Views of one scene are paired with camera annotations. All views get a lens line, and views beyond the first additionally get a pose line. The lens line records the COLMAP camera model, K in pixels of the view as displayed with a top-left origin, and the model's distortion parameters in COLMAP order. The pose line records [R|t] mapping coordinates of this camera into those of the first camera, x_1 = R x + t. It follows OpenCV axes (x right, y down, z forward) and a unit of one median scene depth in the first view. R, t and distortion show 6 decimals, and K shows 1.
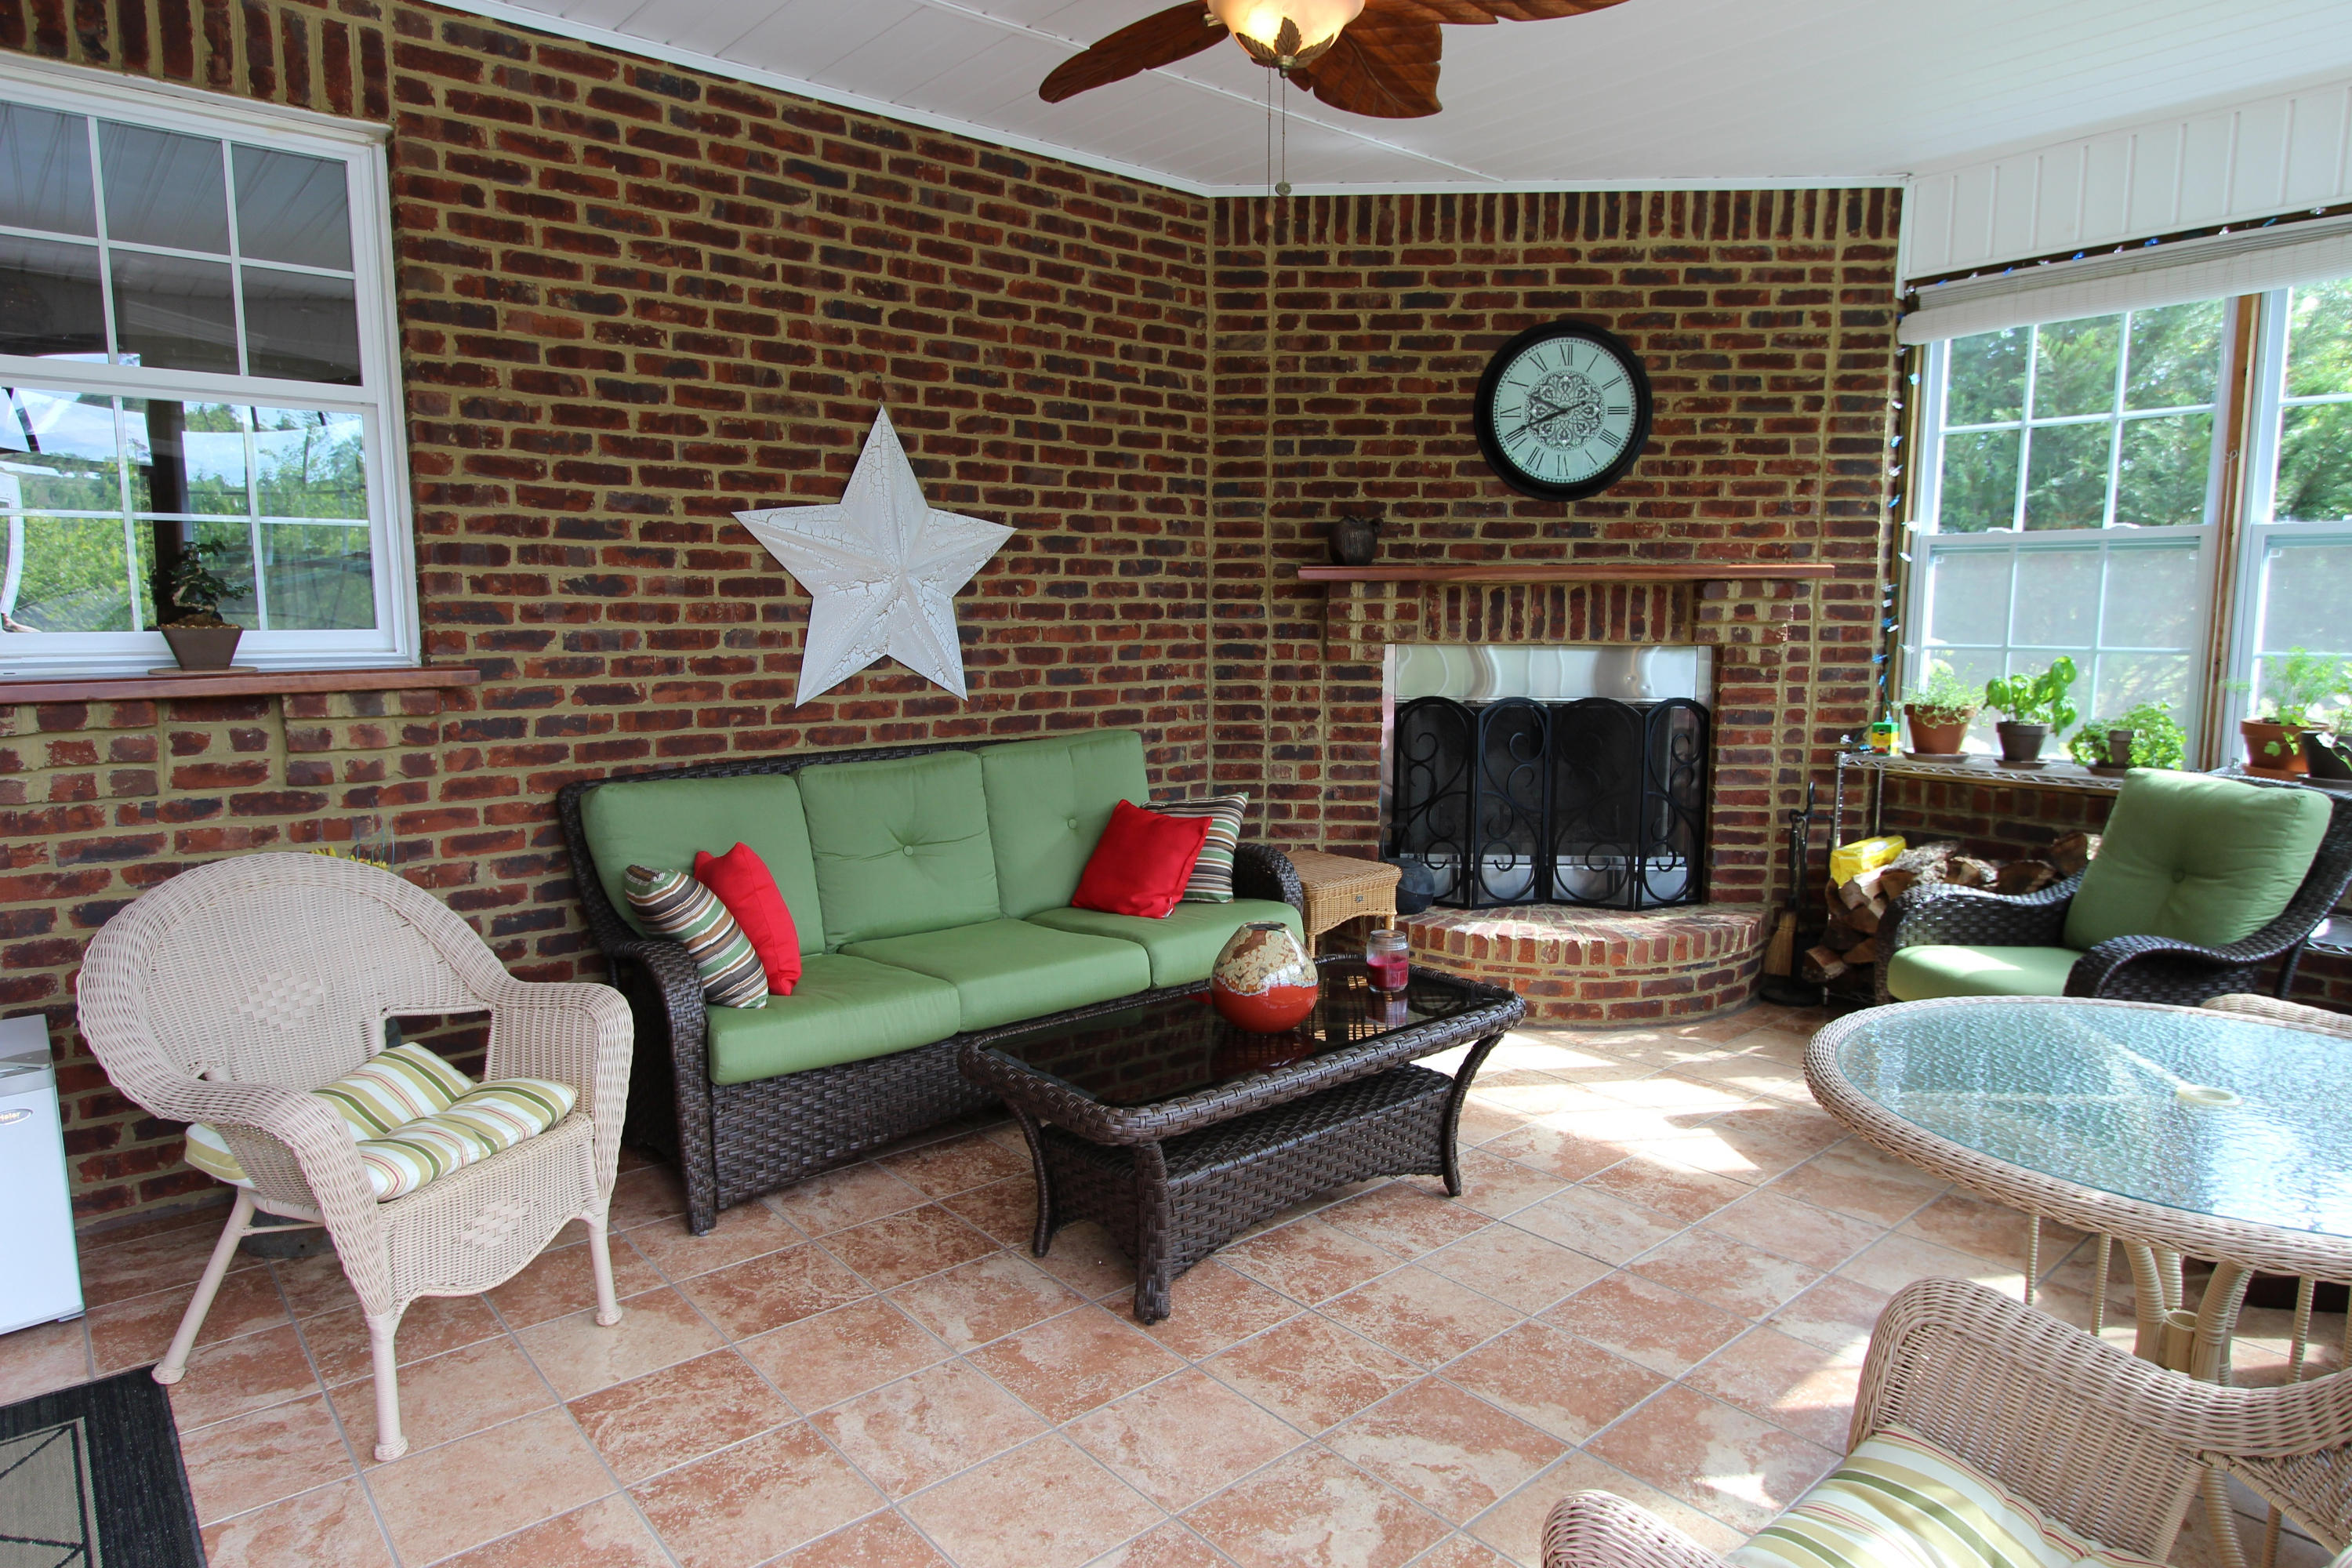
lens RADIAL K [[1472.8, 0, 1177.5], [0, 1472.8, 792.4], [0, 0, 1]] dist [-0.003913, 0.007711]
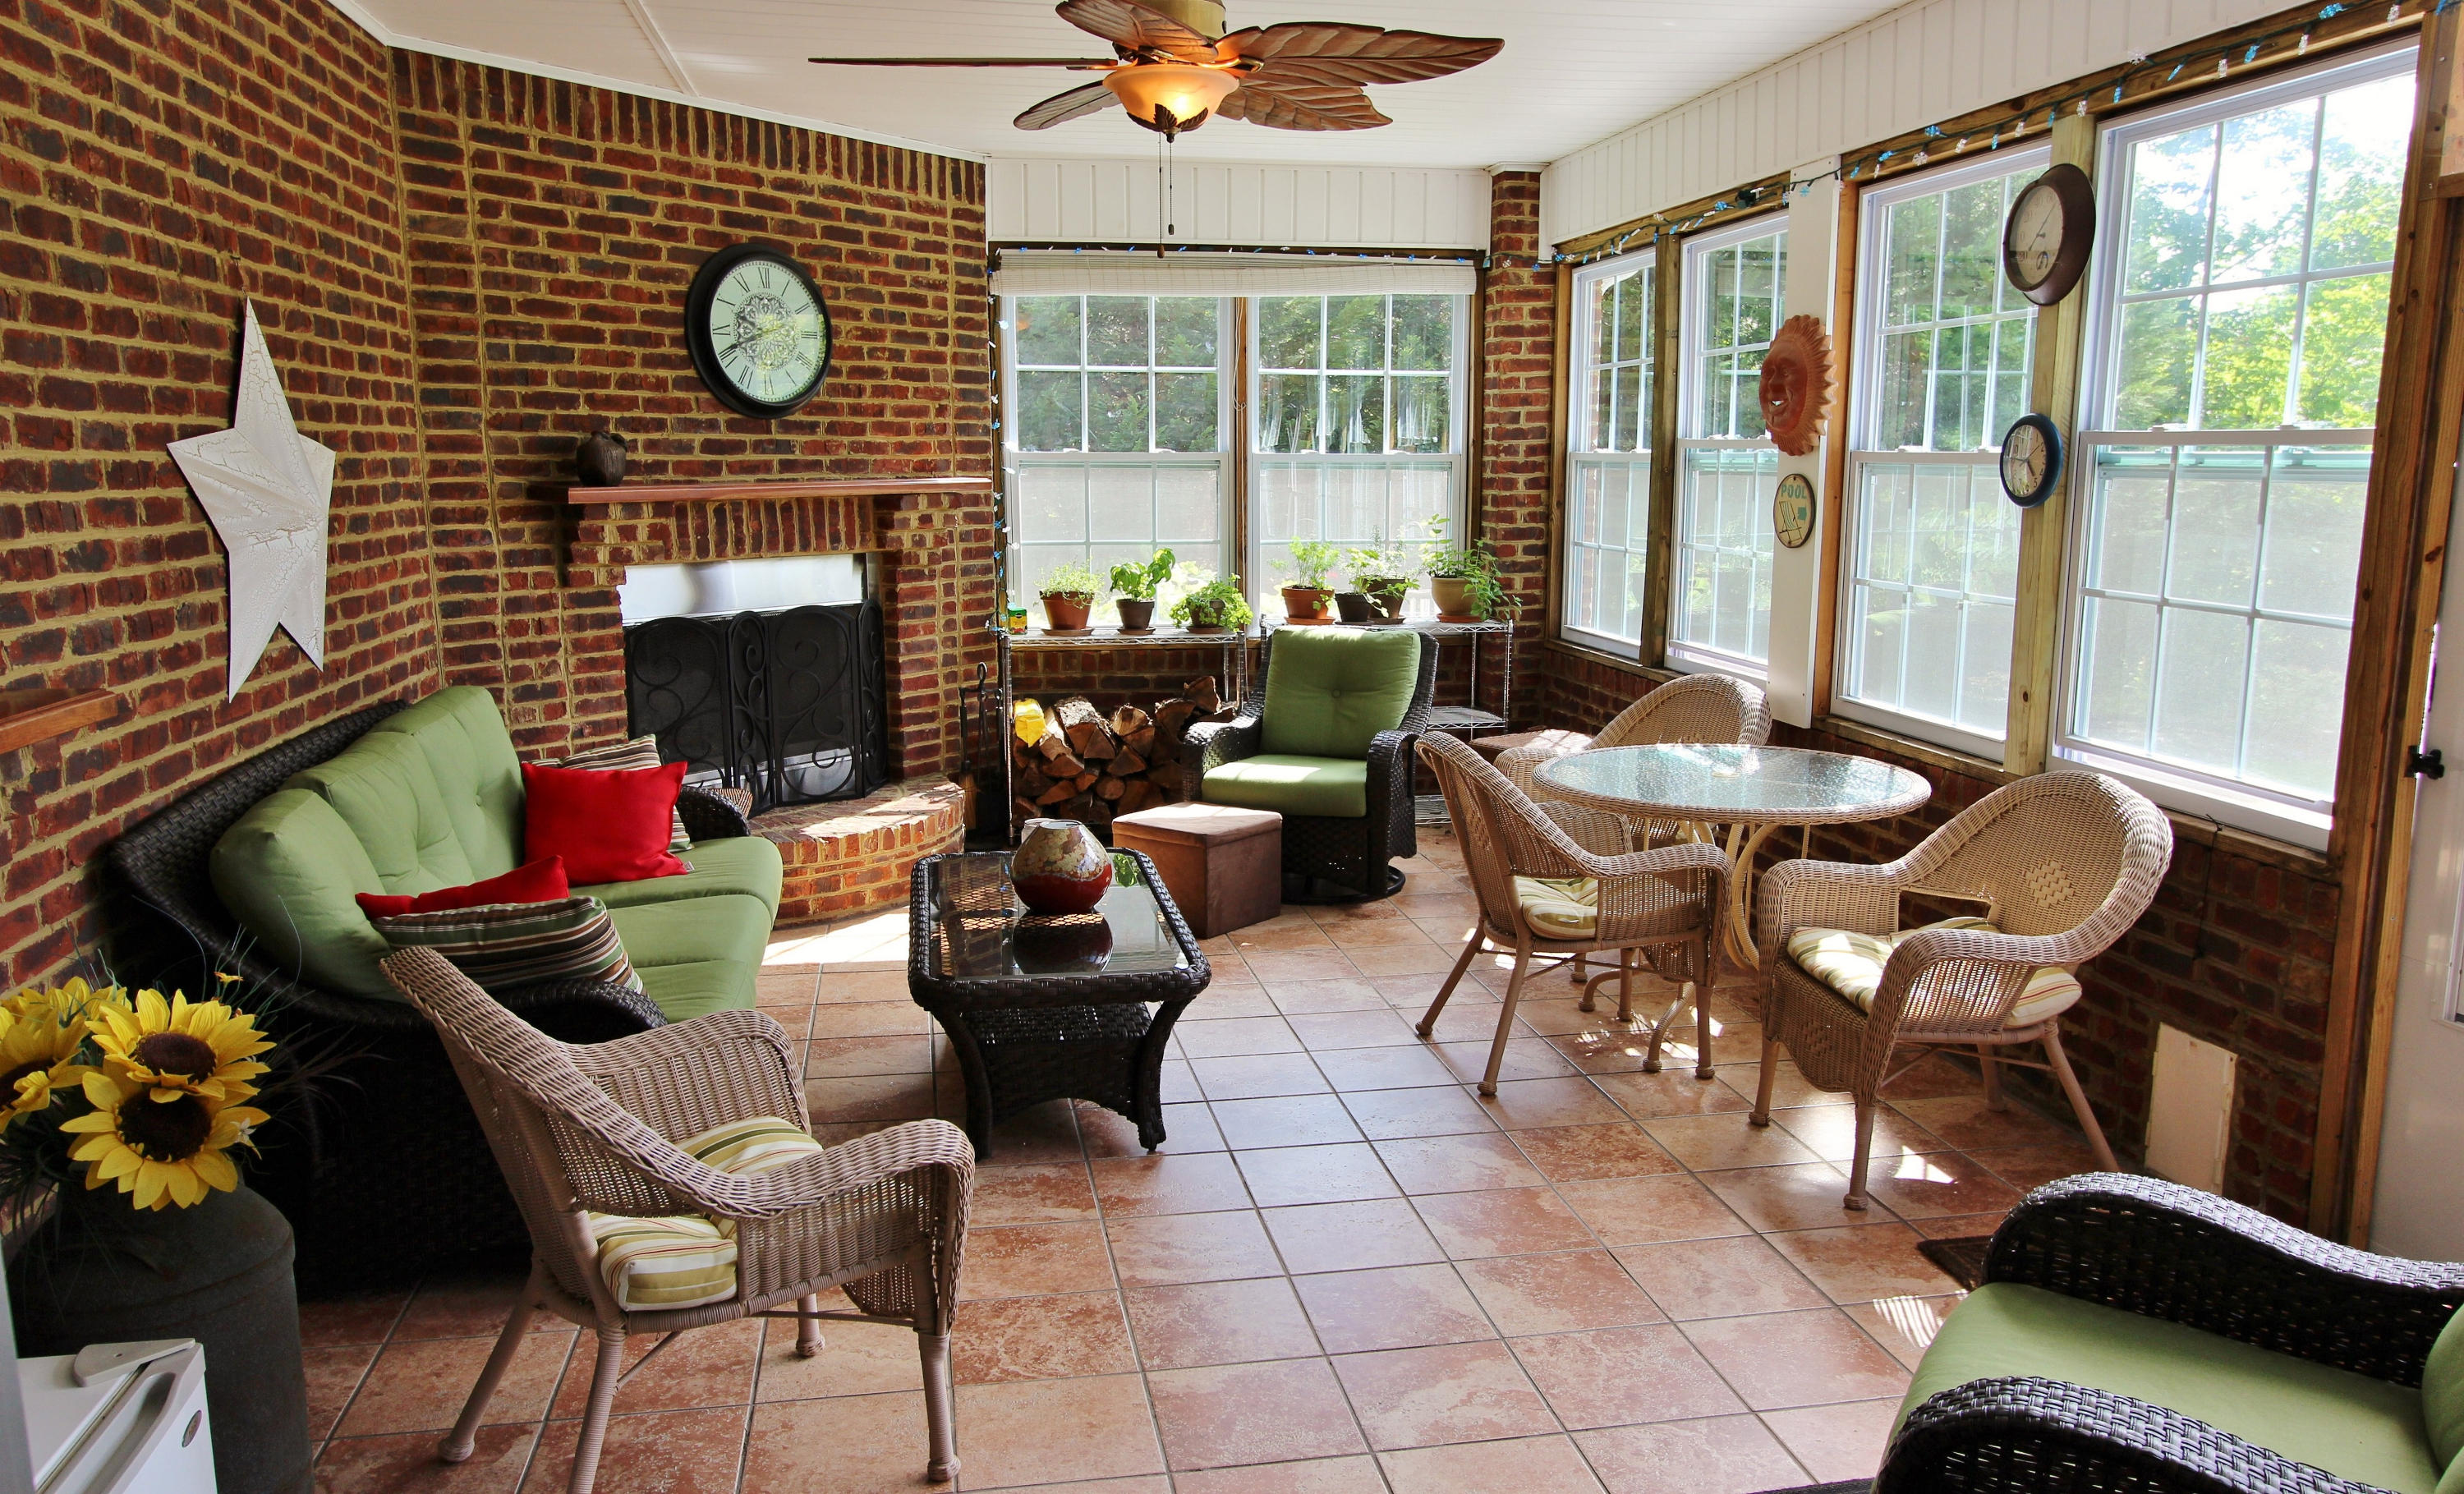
lens RADIAL K [[1661.3, 0, 1215.6], [0, 1661.3, 733.1], [0, 0, 1]] dist [0.023077, 0.006584]
pose [[0.553452, -0.141437, 0.820784, -0.561156], [0.114044, 0.989063, 0.093535, -0.053157], [-0.825037, 0.041838, 0.563528, 0.089051]]
